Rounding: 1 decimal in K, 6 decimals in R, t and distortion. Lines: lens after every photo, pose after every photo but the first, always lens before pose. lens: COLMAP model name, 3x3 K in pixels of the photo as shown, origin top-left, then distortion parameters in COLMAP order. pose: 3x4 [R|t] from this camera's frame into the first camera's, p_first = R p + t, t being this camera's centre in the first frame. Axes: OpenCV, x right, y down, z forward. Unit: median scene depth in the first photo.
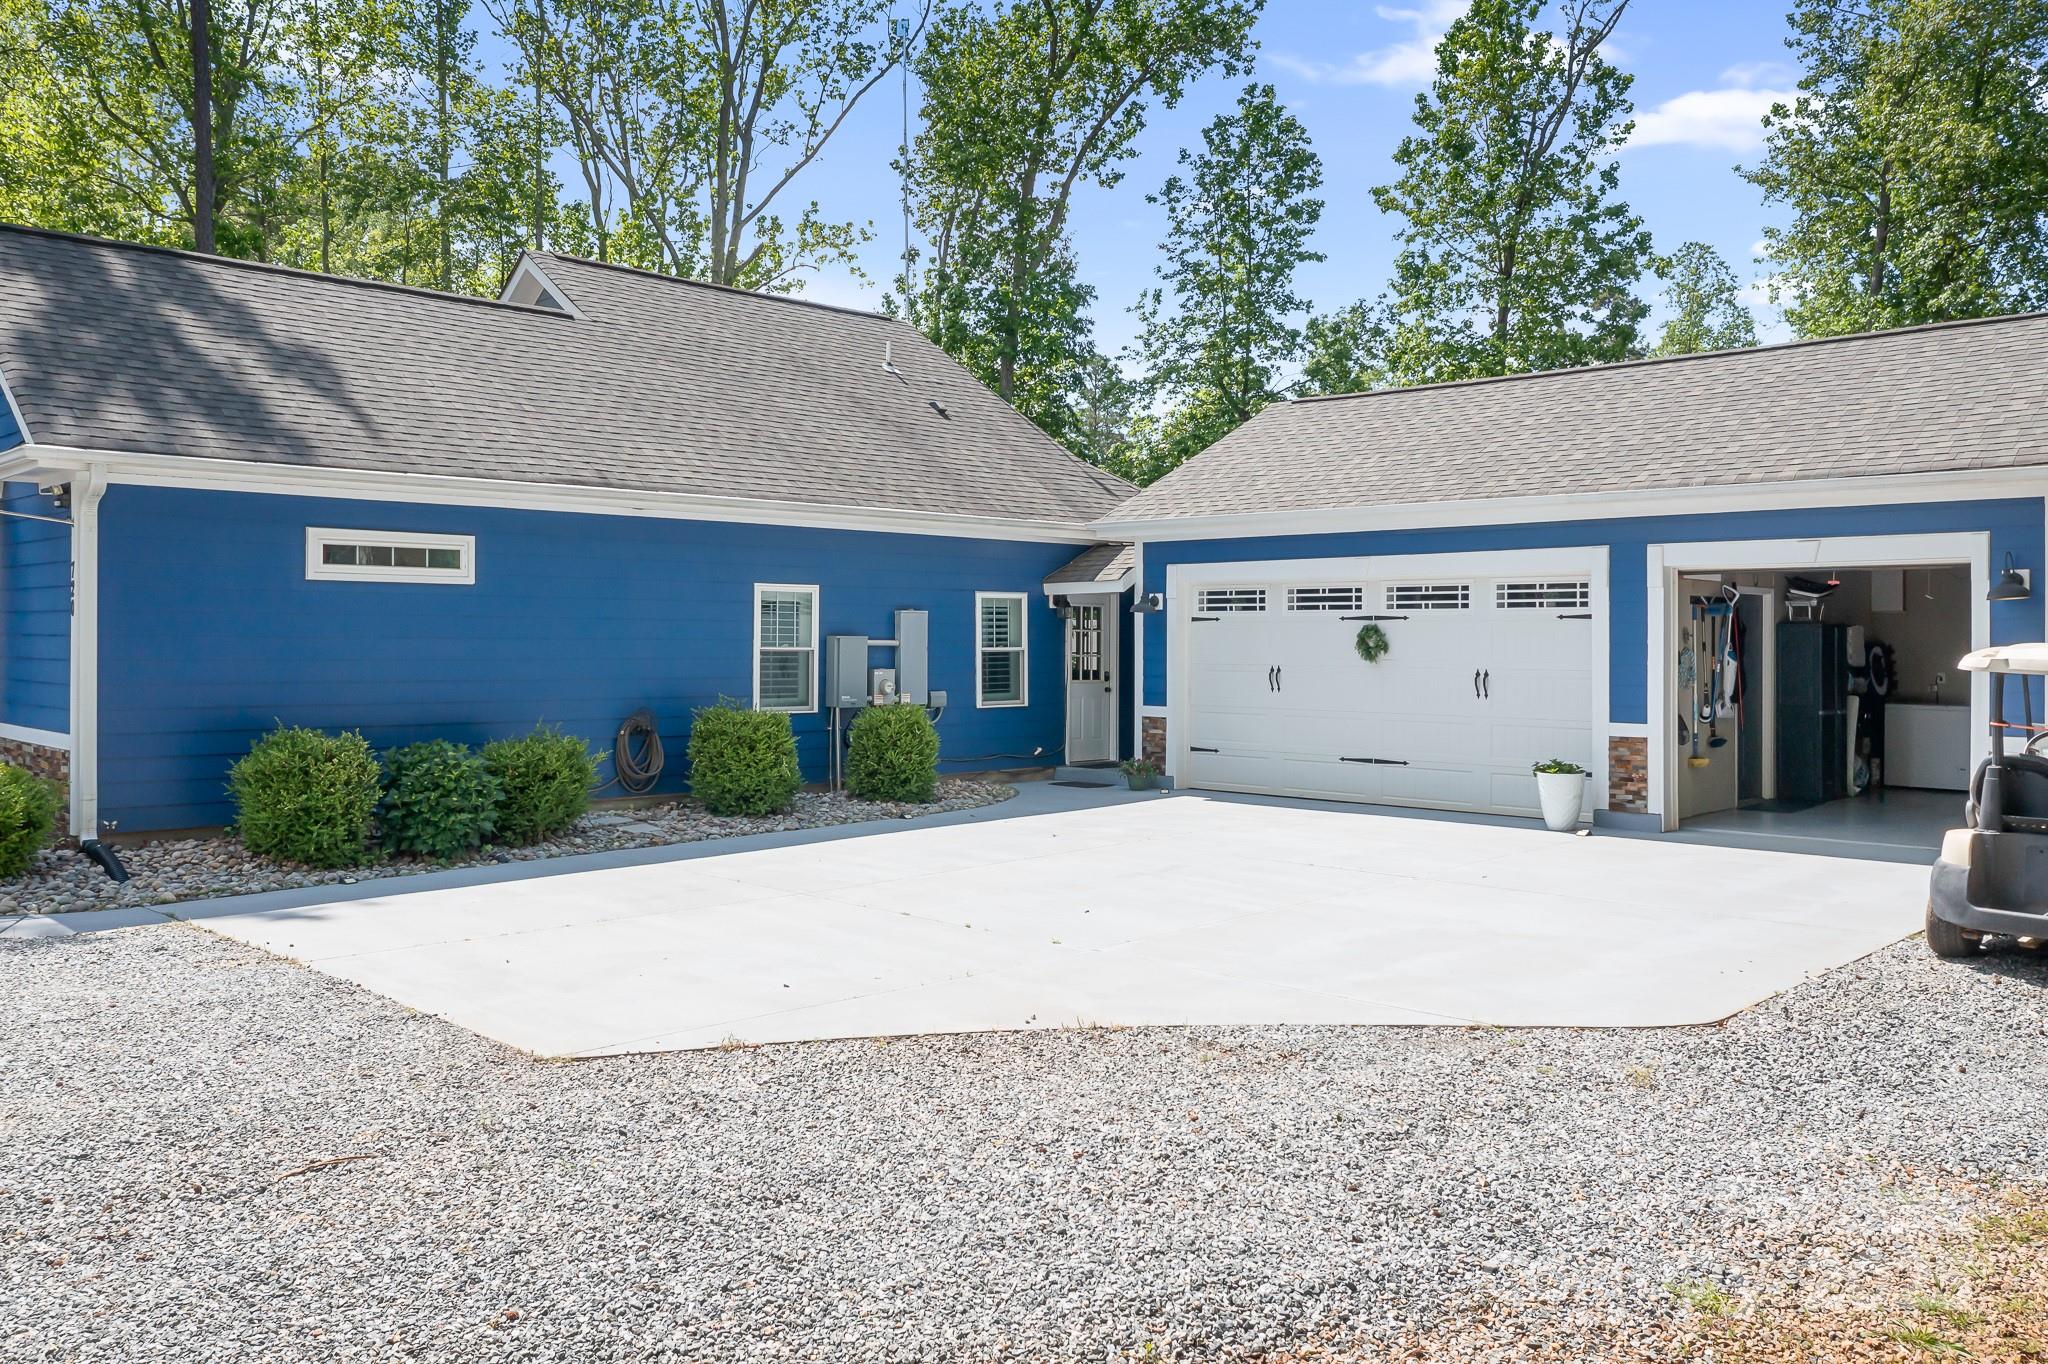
lens RADIAL K [[1604.2, 0, 1091.6], [0, 1604.2, 677.8], [0, 0, 1]] dist [-0.009798, -0.008913]
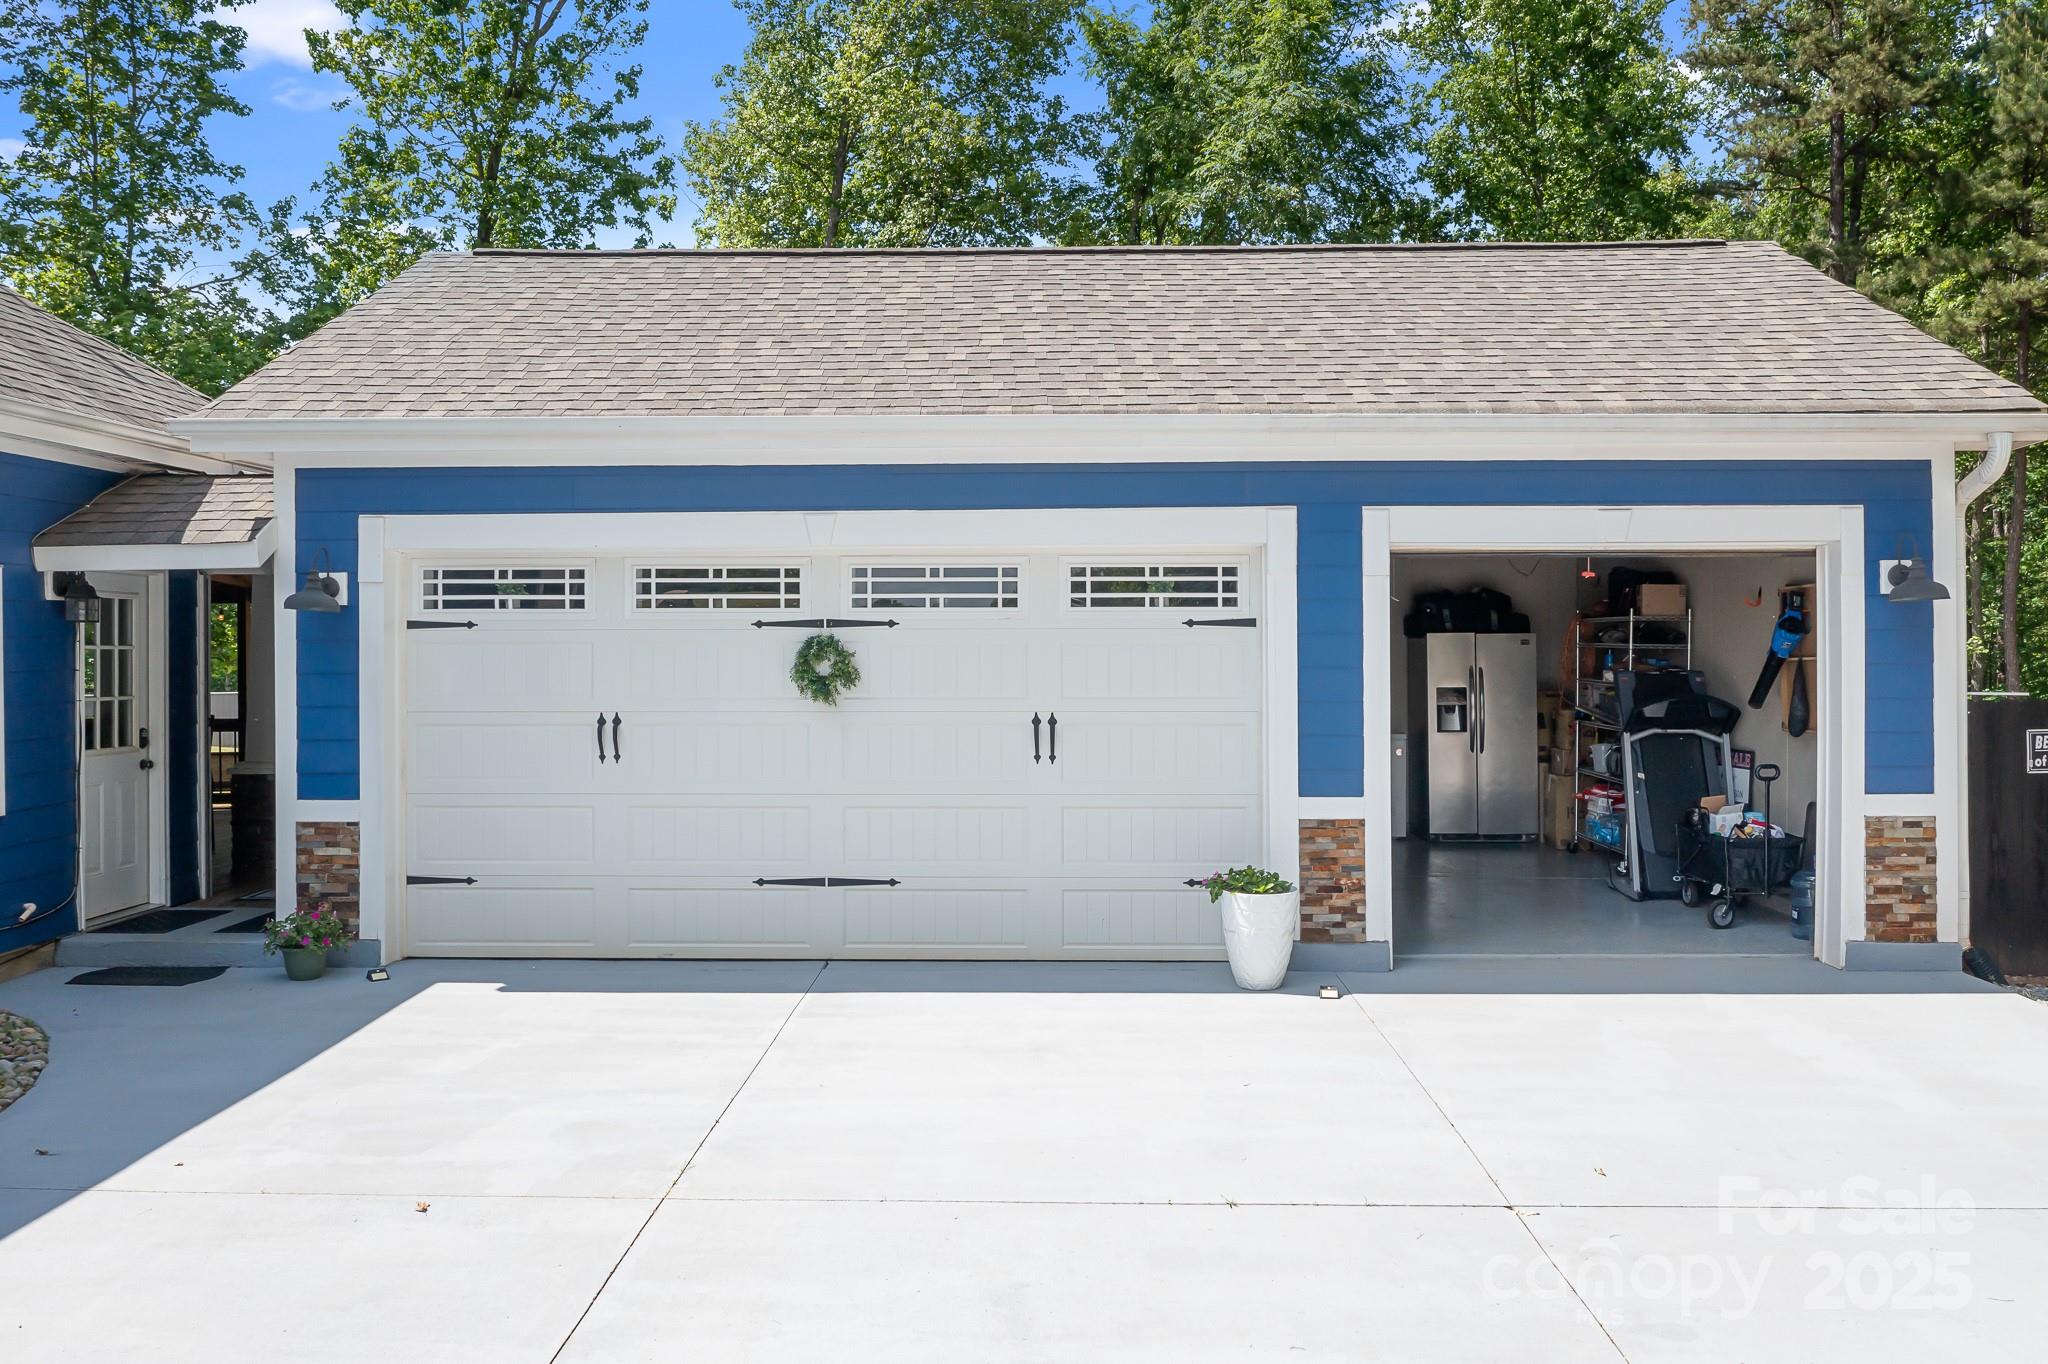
lens RADIAL K [[1604.2, 0, 1021.7], [0, 1604.2, 639.2], [0, 0, 1]] dist [-0.009798, -0.008913]
pose [[0.749961, -0.004426, 0.661467, -0.134761], [0.021161, 0.999626, -0.017303, -0.020120], [-0.661143, 0.026974, 0.749775, 0.520472]]
